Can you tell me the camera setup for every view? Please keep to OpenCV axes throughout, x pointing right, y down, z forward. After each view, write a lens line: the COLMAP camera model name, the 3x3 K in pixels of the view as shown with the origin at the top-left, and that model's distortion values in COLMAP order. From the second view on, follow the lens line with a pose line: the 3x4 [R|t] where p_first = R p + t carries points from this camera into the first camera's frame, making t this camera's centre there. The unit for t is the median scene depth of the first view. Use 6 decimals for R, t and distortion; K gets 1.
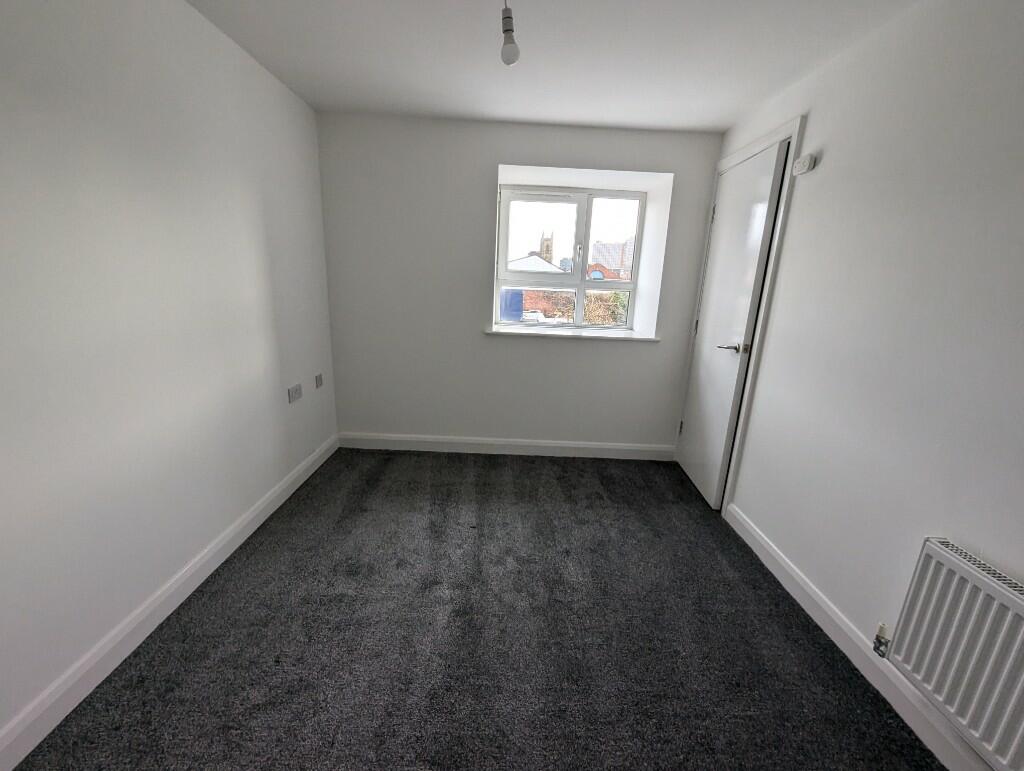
lens RADIAL K [[427.1, 0, 515.0], [0, 427.1, 386.0], [0, 0, 1]] dist [0.001724, 0.000836]
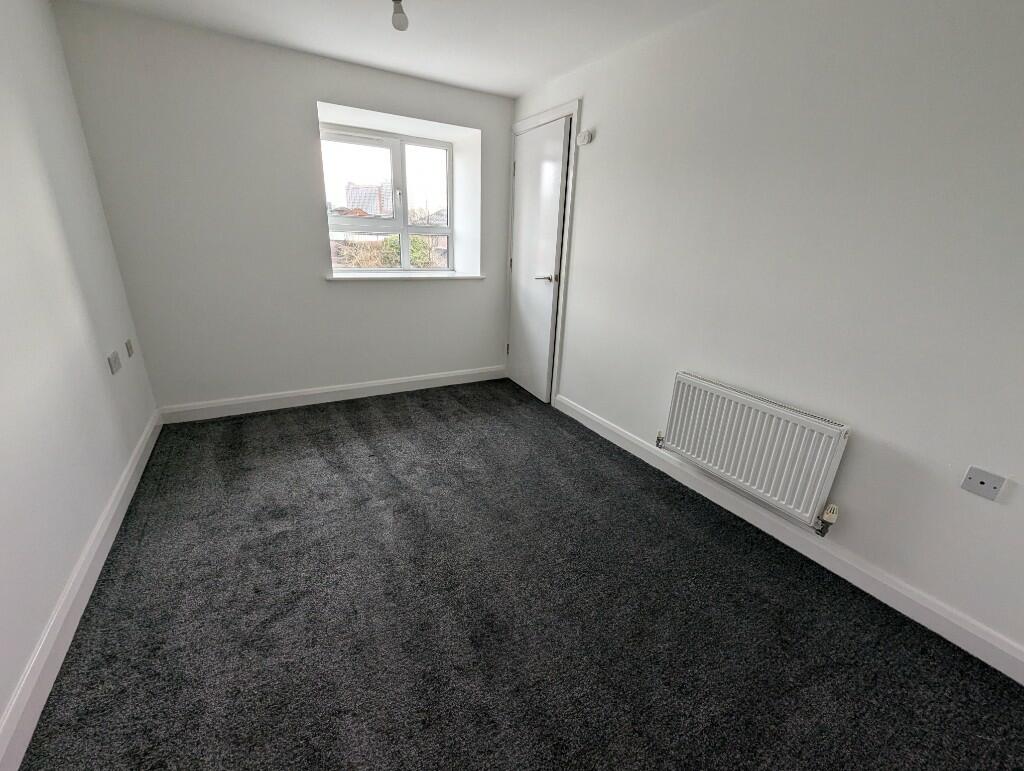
lens RADIAL K [[427.1, 0, 515.0], [0, 427.1, 386.0], [0, 0, 1]] dist [0.001724, 0.000836]
pose [[0.868951, -0.172109, 0.464007, -0.216216], [0.118921, 0.982725, 0.141807, 0.034094], [-0.480397, -0.068043, 0.874408, -0.111835]]
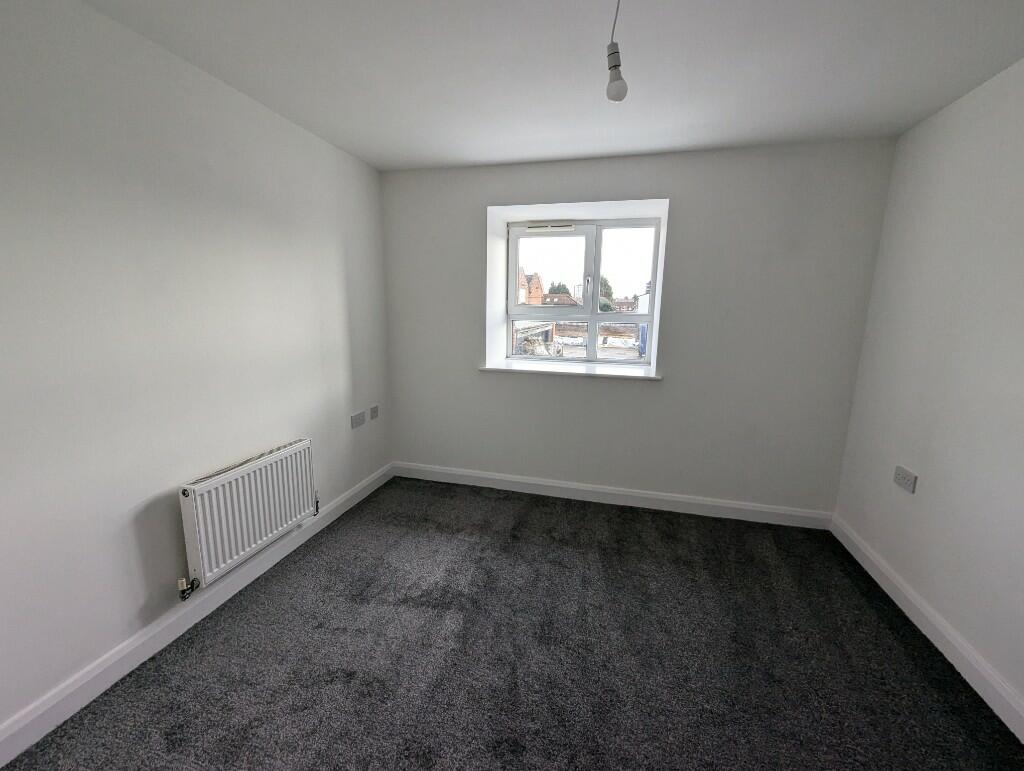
lens RADIAL K [[464.2, 0, 569.8], [0, 464.2, 394.4], [0, 0, 1]] dist [0.001486, 0.000604]
pose [[0.964913, 0.022754, -0.261582, 0.492026], [-0.042584, 0.996610, -0.070390, 0.004318], [0.259094, 0.079060, 0.962611, 0.017826]]
